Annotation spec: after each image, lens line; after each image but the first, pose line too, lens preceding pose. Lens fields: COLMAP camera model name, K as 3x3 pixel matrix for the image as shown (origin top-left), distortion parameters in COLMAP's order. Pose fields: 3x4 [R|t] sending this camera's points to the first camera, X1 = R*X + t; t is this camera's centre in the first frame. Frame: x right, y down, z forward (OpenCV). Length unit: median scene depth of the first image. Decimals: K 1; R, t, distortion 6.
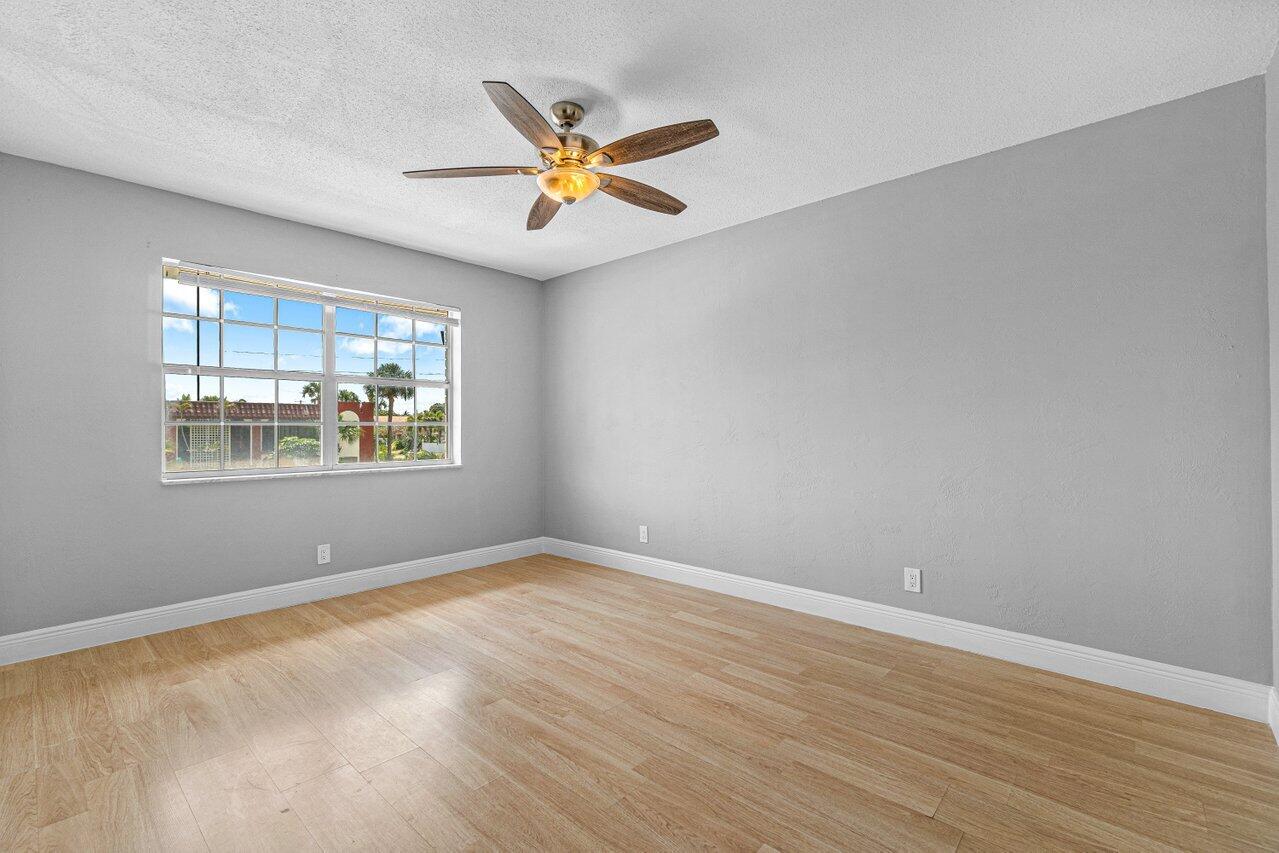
lens RADIAL K [[575.3, 0, 639.5], [0, 575.3, 426.5], [0, 0, 1]] dist [-0.001219, -0.000067]
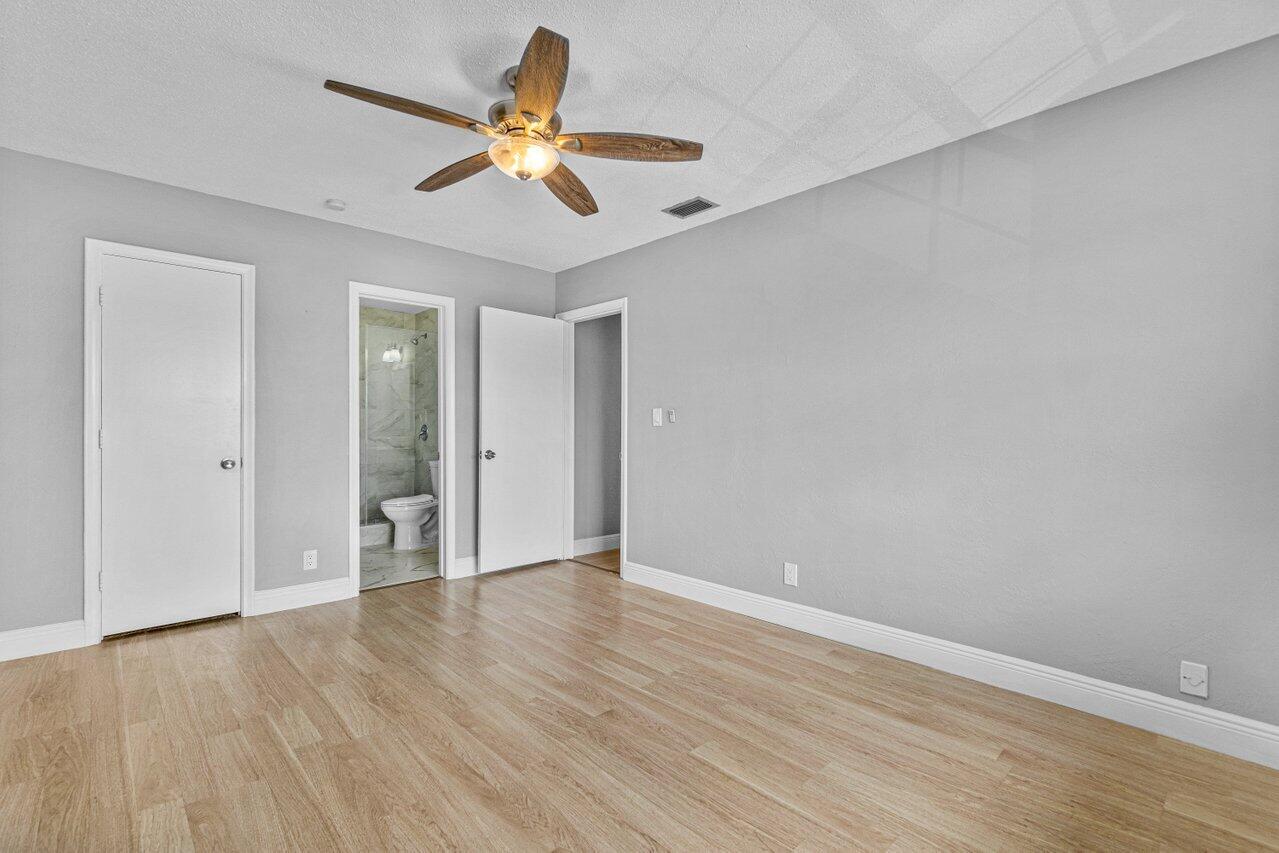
lens RADIAL K [[575.3, 0, 639.5], [0, 575.3, 426.5], [0, 0, 1]] dist [-0.001219, -0.000067]
pose [[-0.996811, -0.003485, 0.079723, -0.380014], [-0.003446, 0.999994, 0.000635, -0.002009], [-0.079725, 0.000359, -0.996817, 1.910214]]
